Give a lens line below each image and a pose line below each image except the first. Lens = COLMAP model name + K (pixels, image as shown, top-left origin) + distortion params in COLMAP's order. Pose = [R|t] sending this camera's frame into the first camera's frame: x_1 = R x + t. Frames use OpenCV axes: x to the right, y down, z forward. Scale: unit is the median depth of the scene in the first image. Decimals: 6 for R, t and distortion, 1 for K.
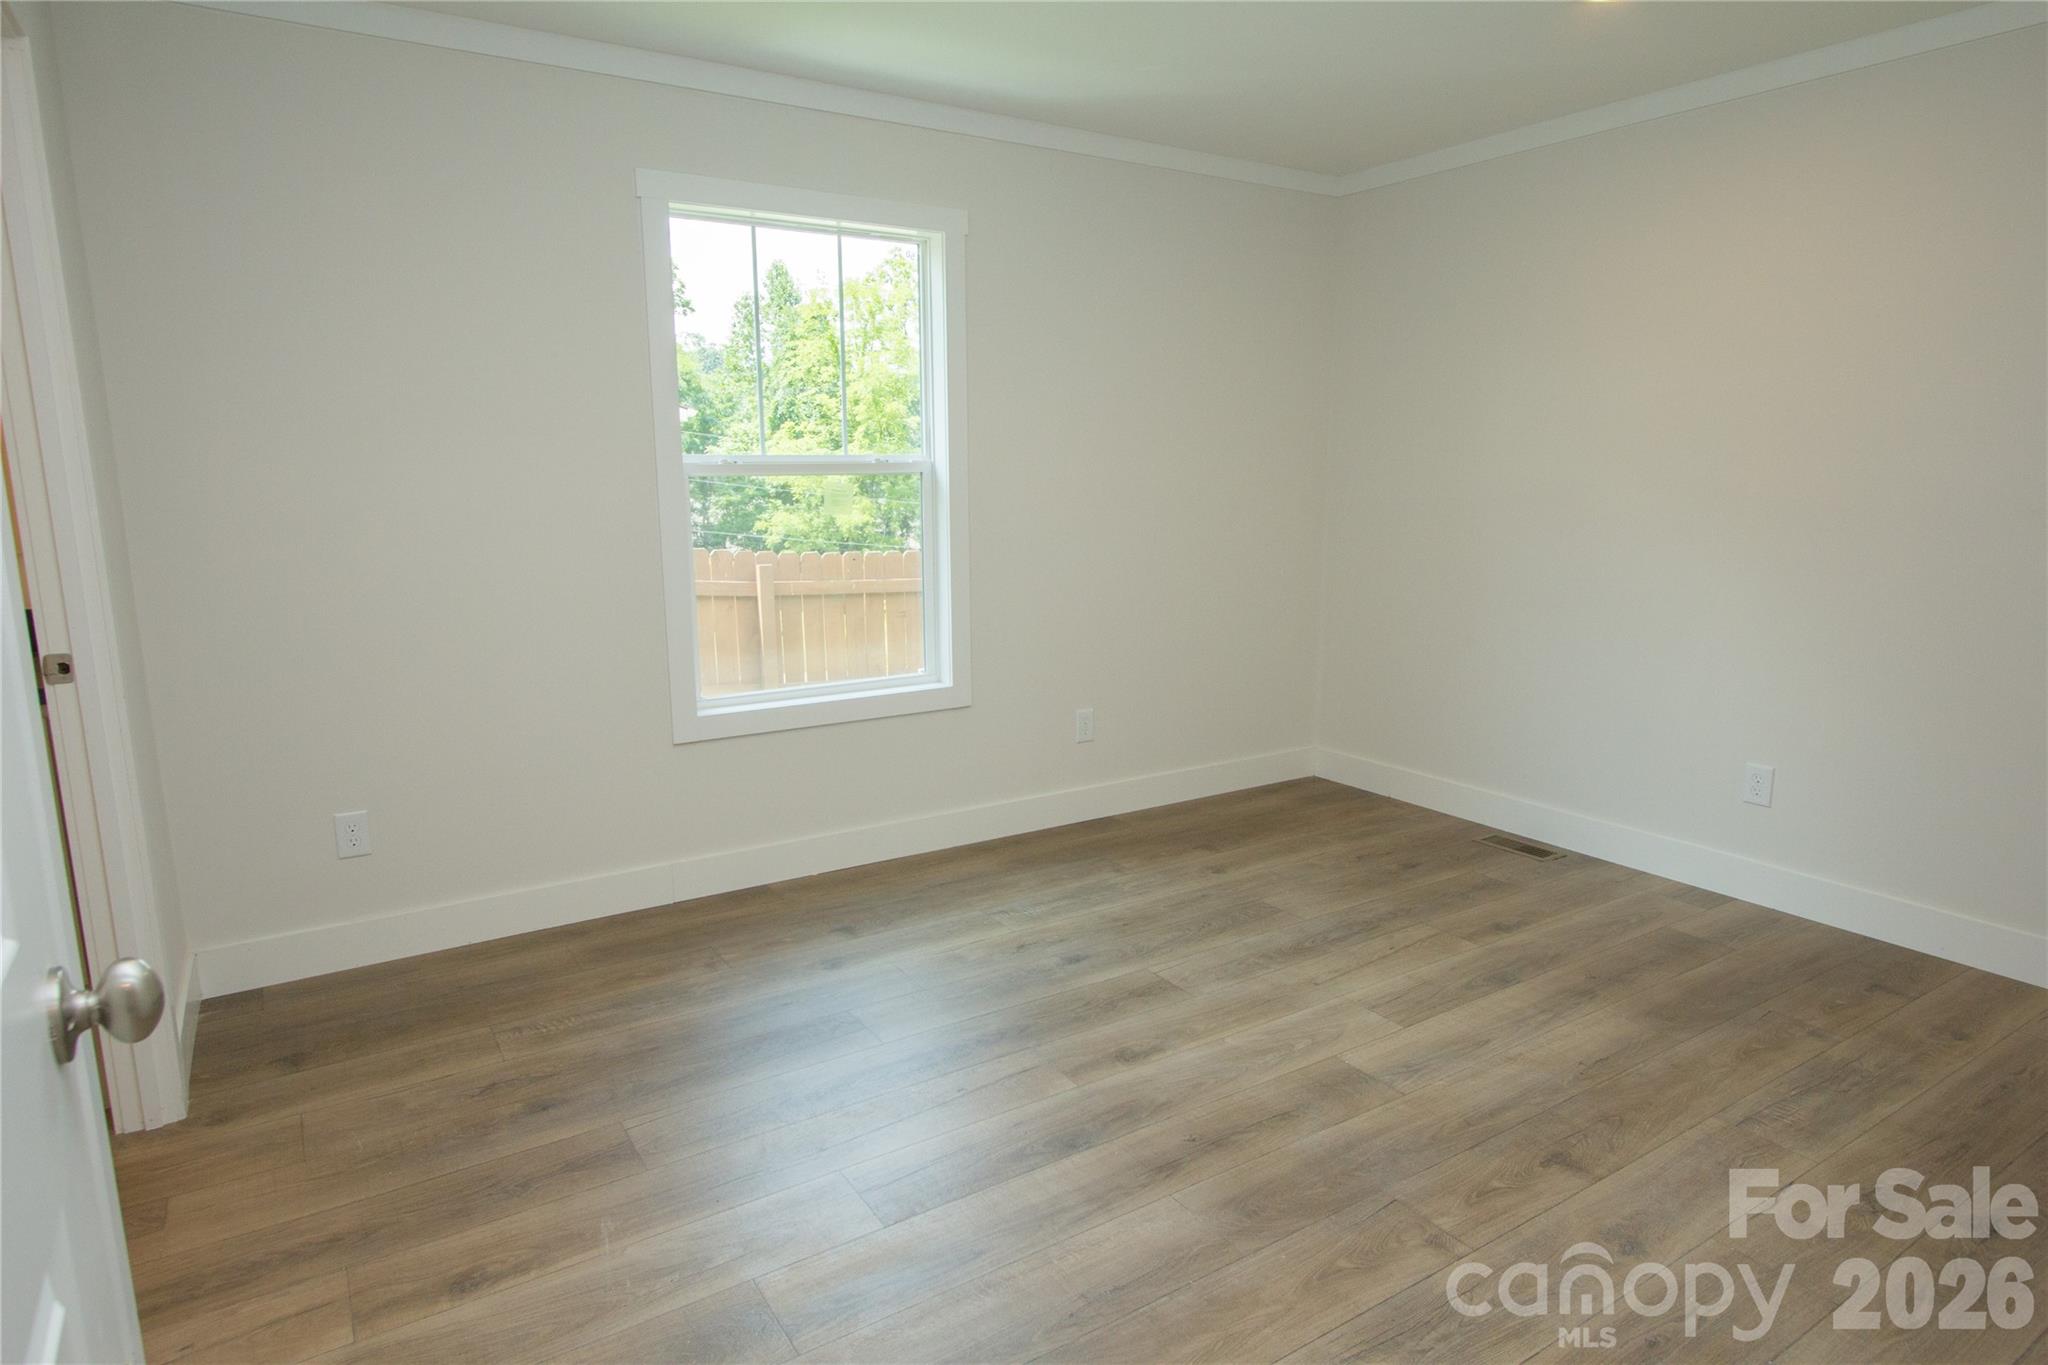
lens RADIAL K [[1175.3, 0, 1039.9], [0, 1175.3, 693.4], [0, 0, 1]] dist [0.013715, -0.000507]
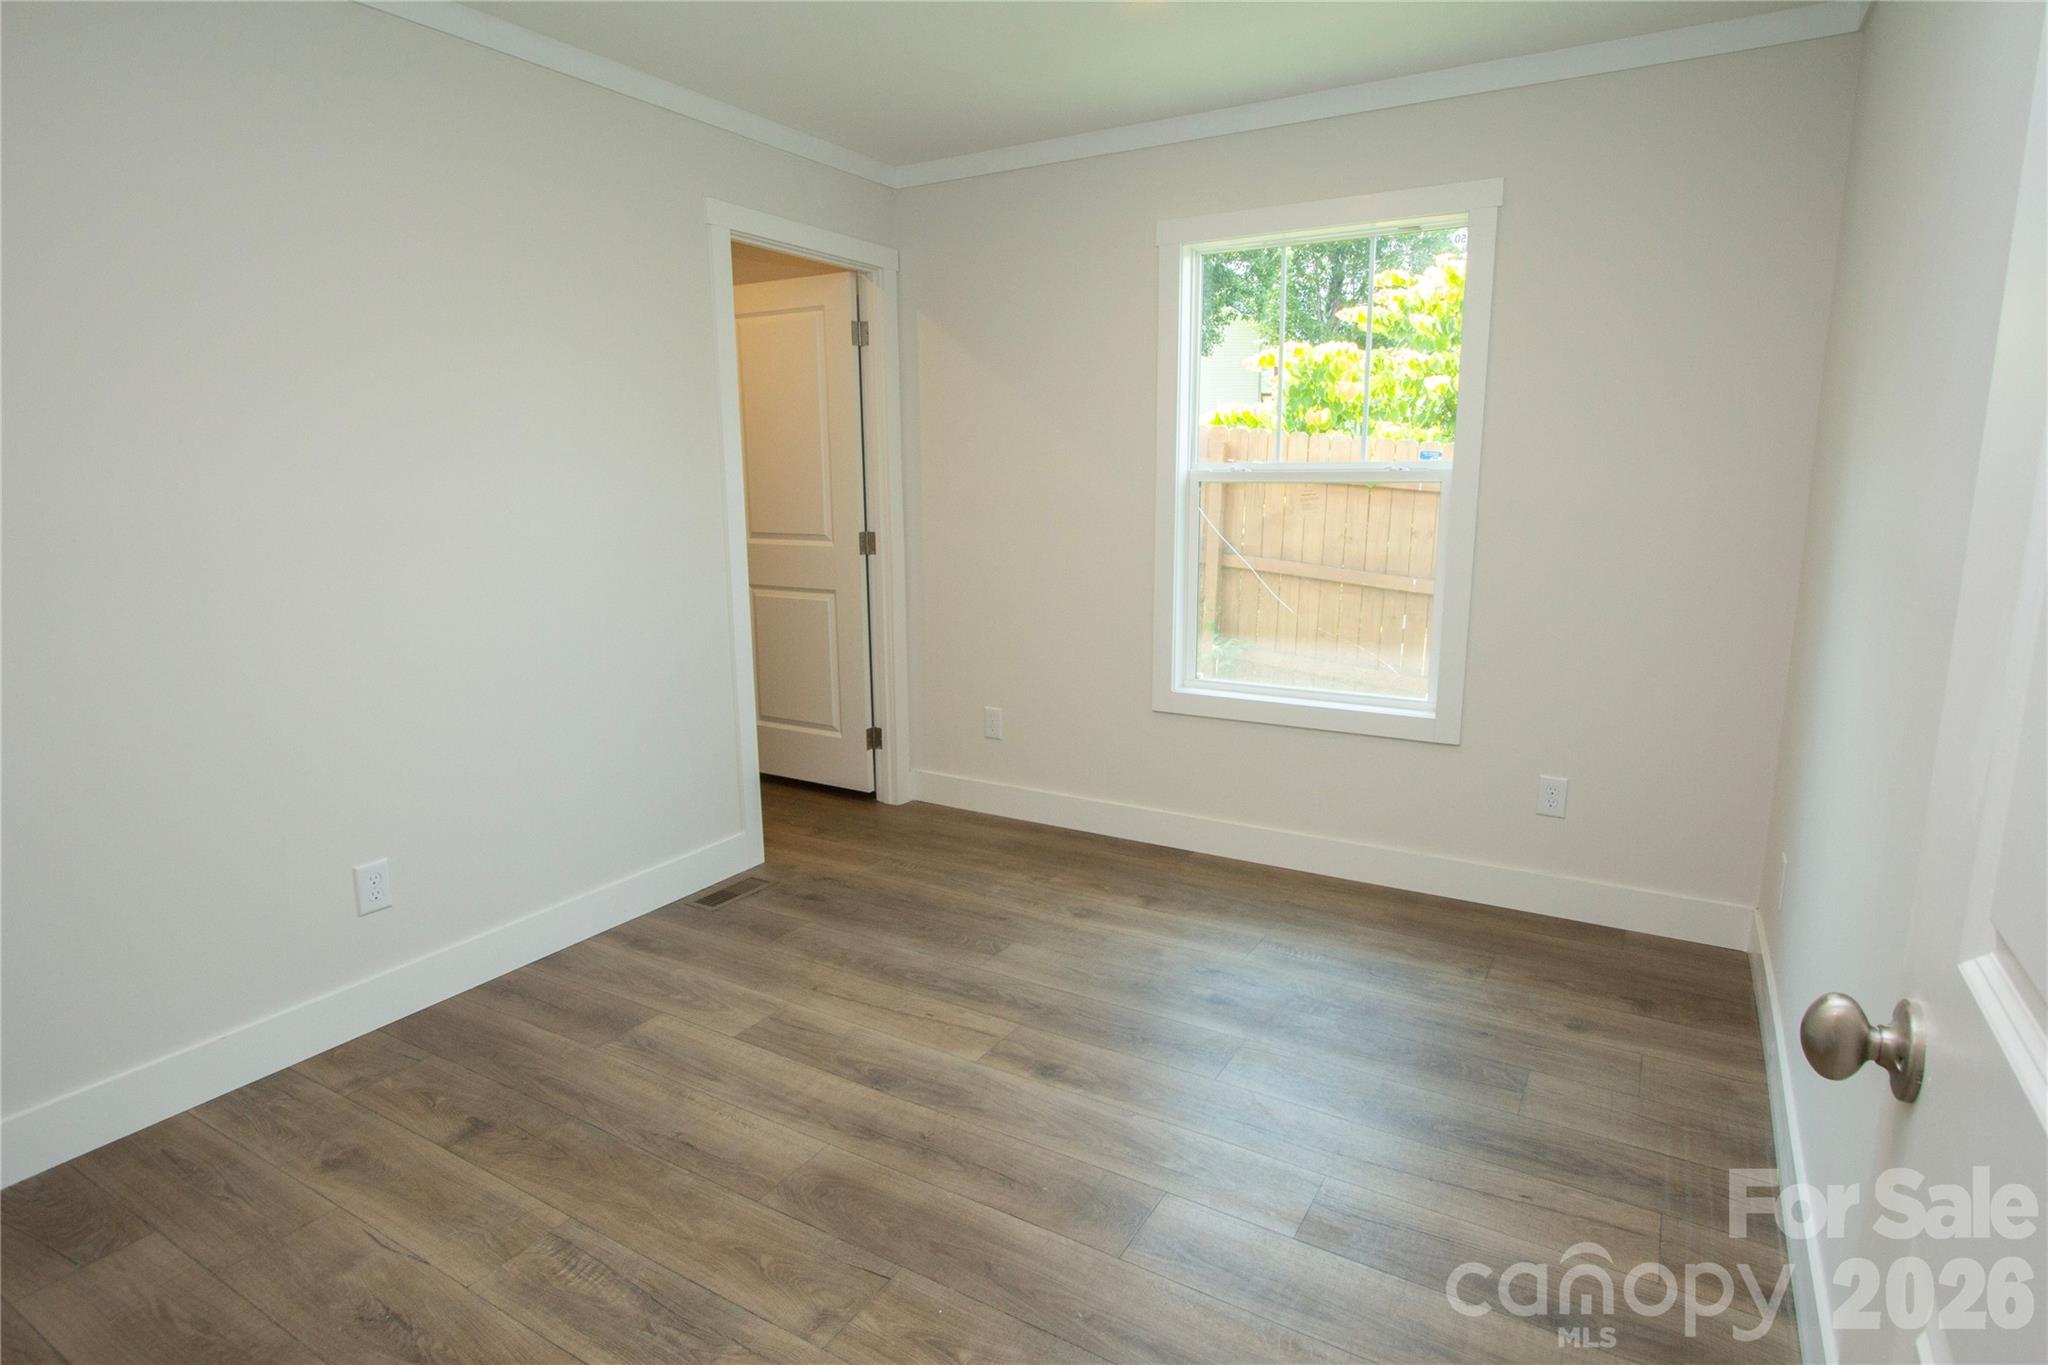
lens RADIAL K [[1093.9, 0, 1030.7], [0, 1093.9, 677.0], [0, 0, 1]] dist [-0.003673, 0.001660]
pose [[0.432819, 0.162511, -0.886712, 0.769937], [-0.167257, 0.981015, 0.098153, -0.096250], [0.885829, 0.105826, 0.451783, 0.503219]]
